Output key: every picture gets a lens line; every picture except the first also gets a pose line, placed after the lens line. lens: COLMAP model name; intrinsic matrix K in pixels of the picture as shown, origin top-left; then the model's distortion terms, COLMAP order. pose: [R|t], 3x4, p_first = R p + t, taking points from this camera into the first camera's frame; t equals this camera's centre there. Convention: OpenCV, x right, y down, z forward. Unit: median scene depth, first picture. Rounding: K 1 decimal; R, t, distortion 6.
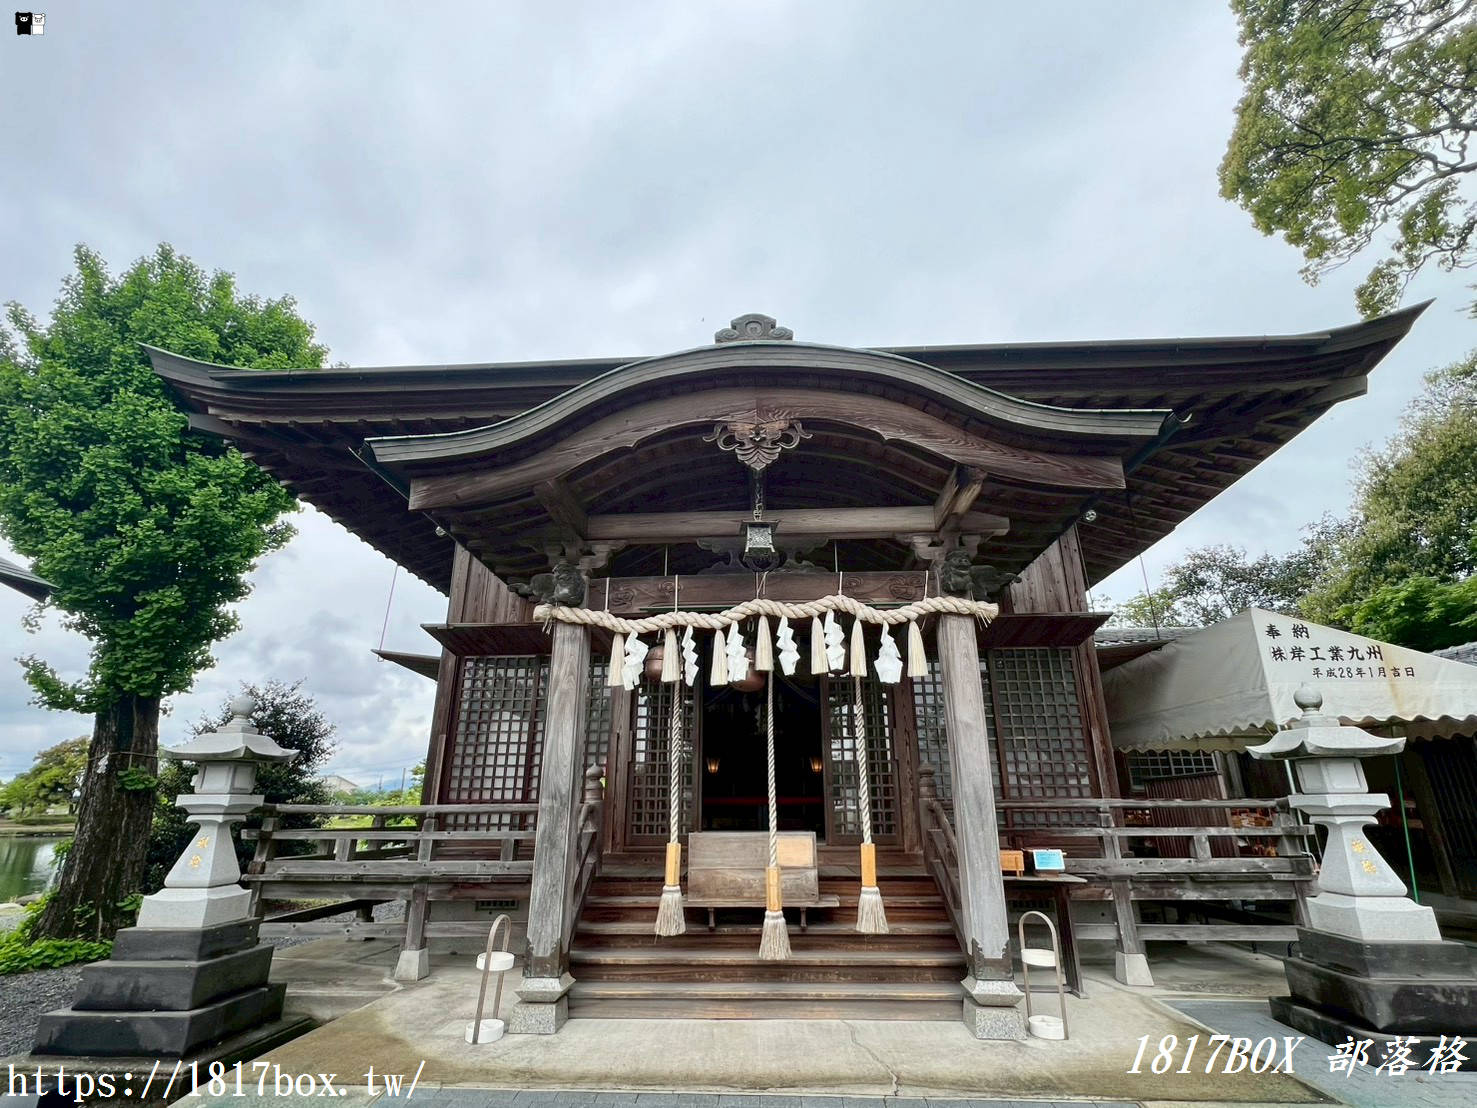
lens RADIAL K [[745.3, 0, 738.5], [0, 745.3, 554.0], [0, 0, 1]] dist [-0.000022, 0.000263]
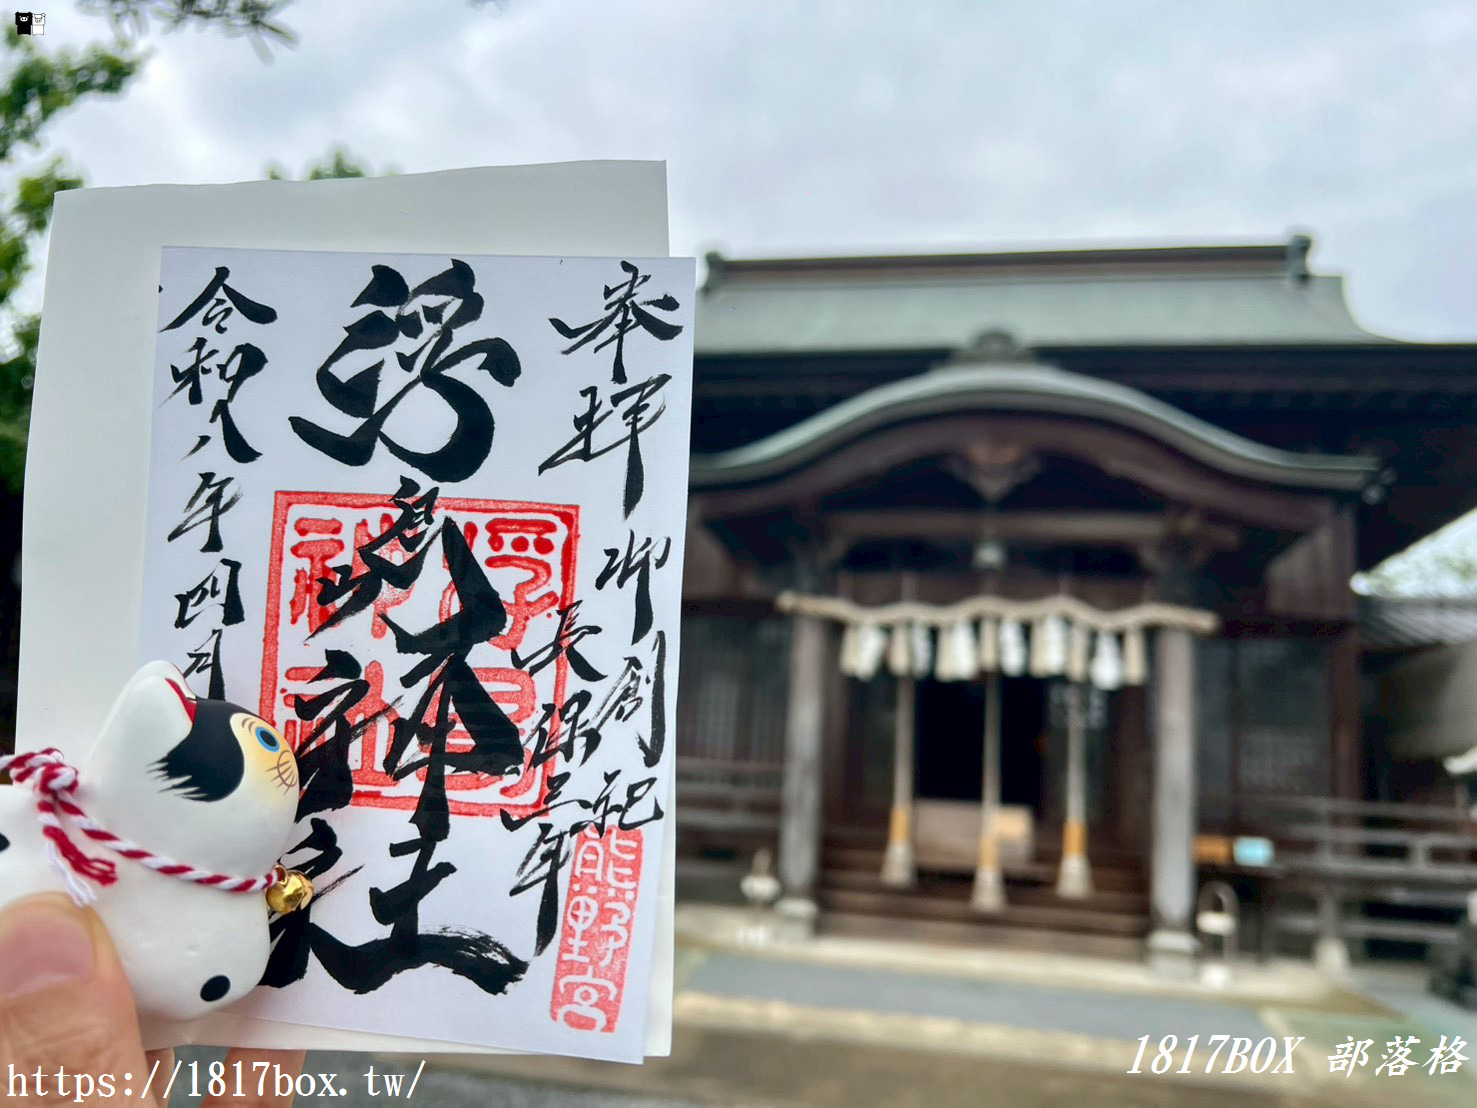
lens RADIAL K [[1136.7, 0, 738.5], [0, 1136.7, 554.0], [0, 0, 1]] dist [0.006918, 0.001791]
pose [[0.984437, 0.038636, -0.171440, -0.046085], [-0.014330, 0.989933, 0.140808, -0.228274], [0.175154, -0.136160, 0.975080, -0.654631]]
